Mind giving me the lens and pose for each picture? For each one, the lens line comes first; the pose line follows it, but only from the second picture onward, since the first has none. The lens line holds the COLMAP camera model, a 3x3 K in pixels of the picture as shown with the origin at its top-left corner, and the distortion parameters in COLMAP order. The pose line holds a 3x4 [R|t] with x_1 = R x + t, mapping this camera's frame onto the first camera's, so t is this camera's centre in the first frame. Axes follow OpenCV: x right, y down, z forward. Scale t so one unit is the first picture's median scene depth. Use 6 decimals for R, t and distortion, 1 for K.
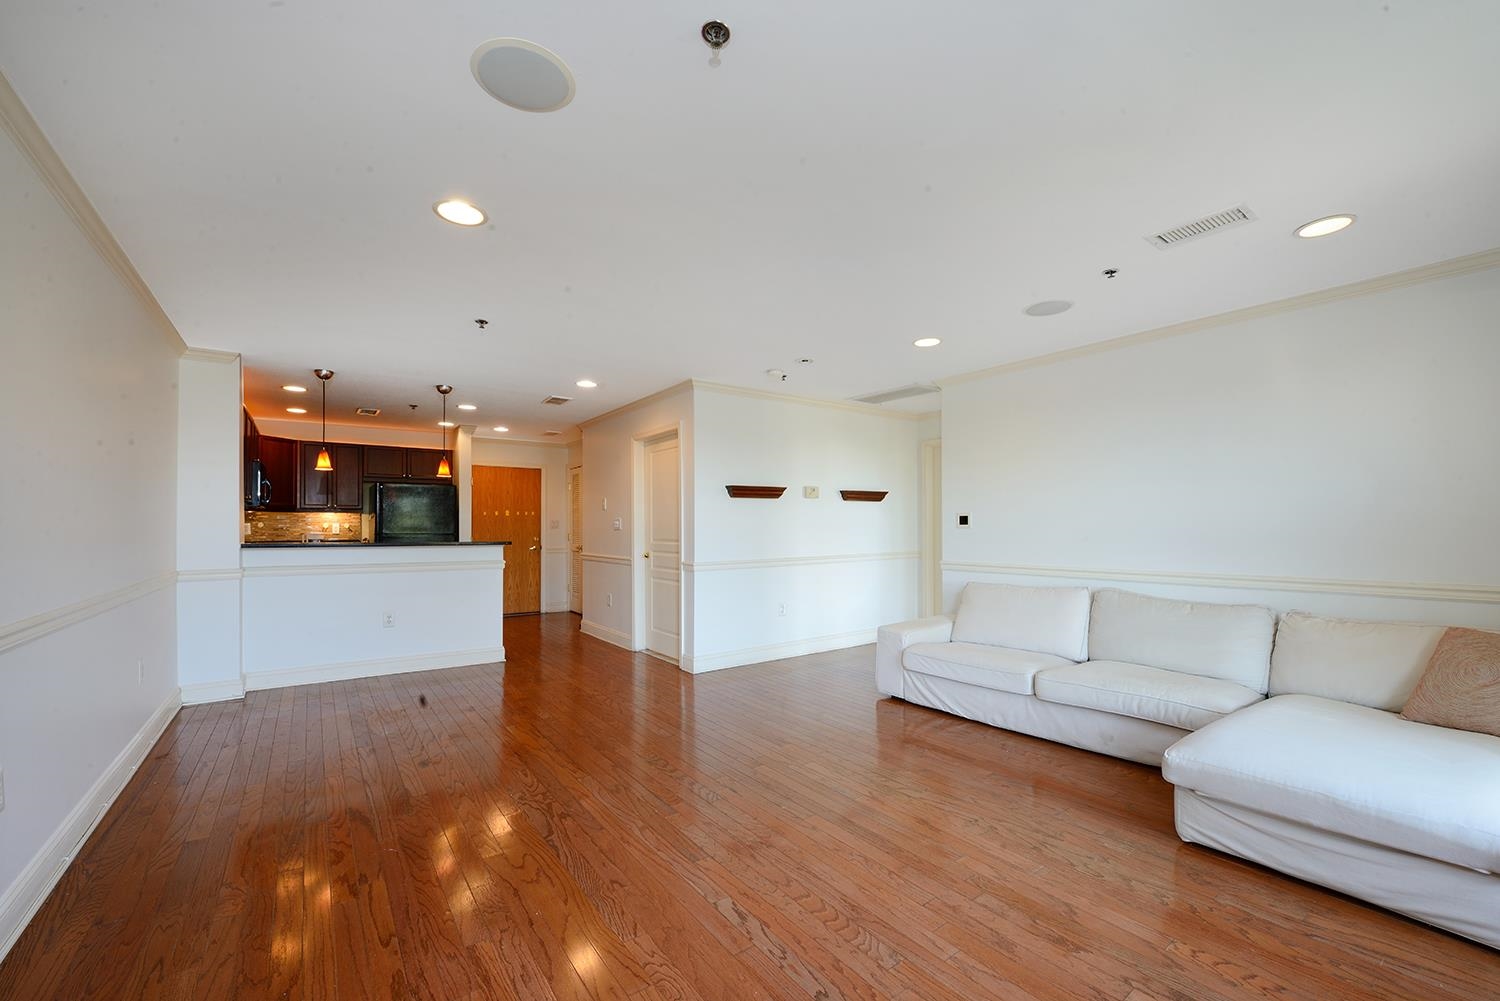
lens RADIAL K [[622.1, 0, 746.4], [0, 622.1, 525.2], [0, 0, 1]] dist [-0.001219, -0.000422]
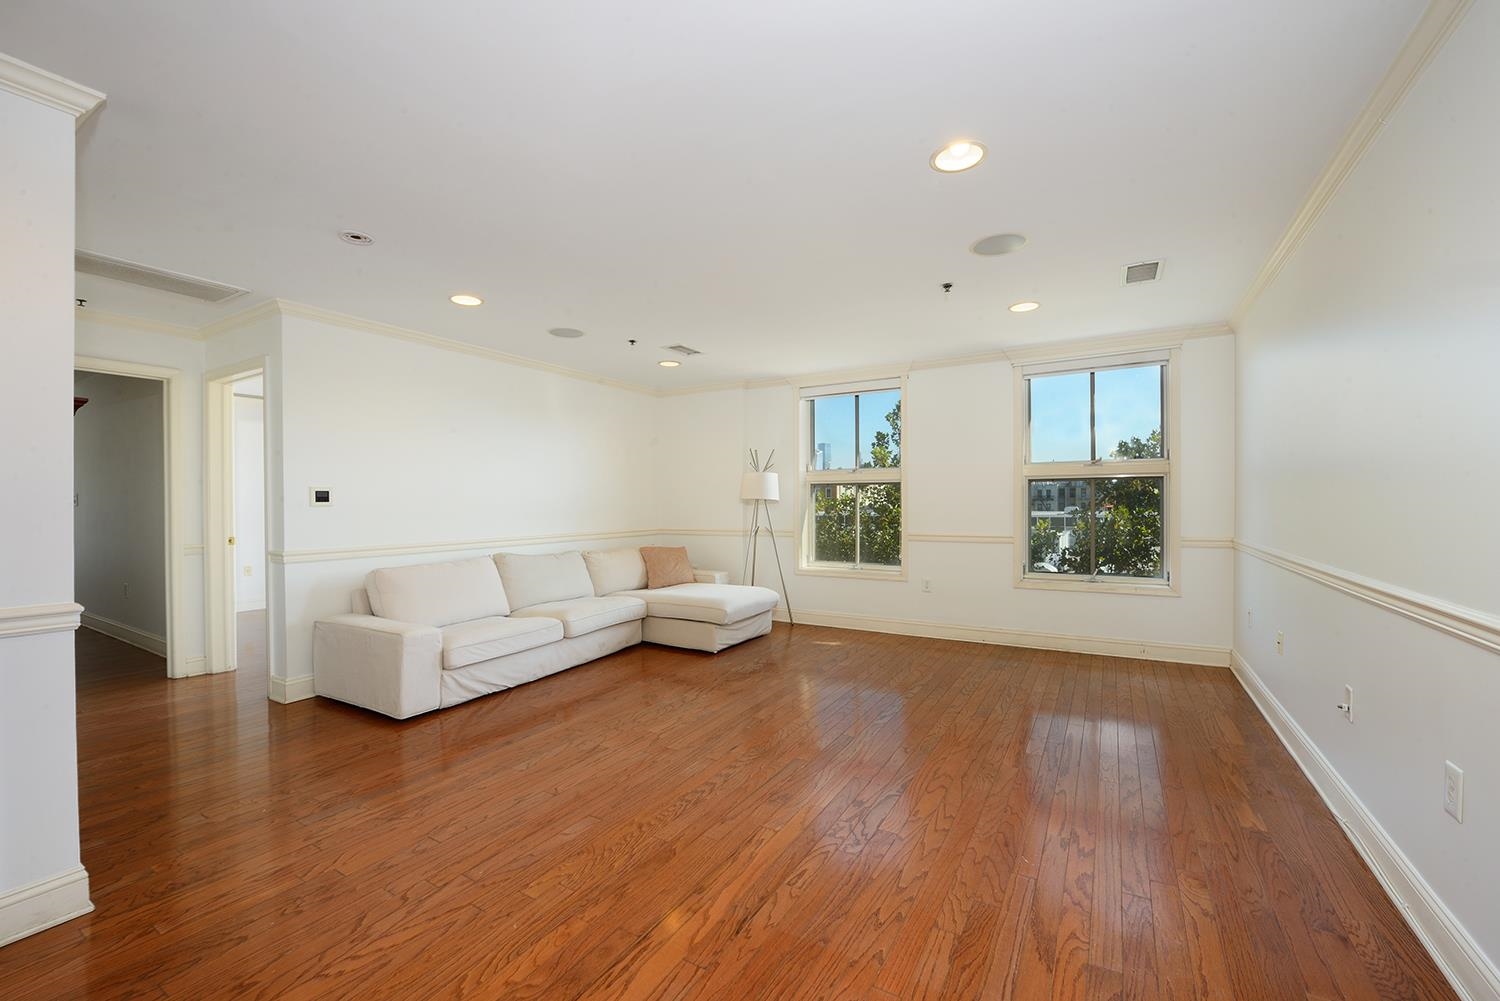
lens RADIAL K [[608.3, 0, 750.0], [0, 608.3, 500.5], [0, 0, 1]] dist [-0.000070, 0.000139]
pose [[-0.406472, 0.008524, 0.913624, -0.842658], [0.007573, 0.999954, -0.005960, 0.008898], [-0.913632, 0.004496, -0.406517, 1.193374]]
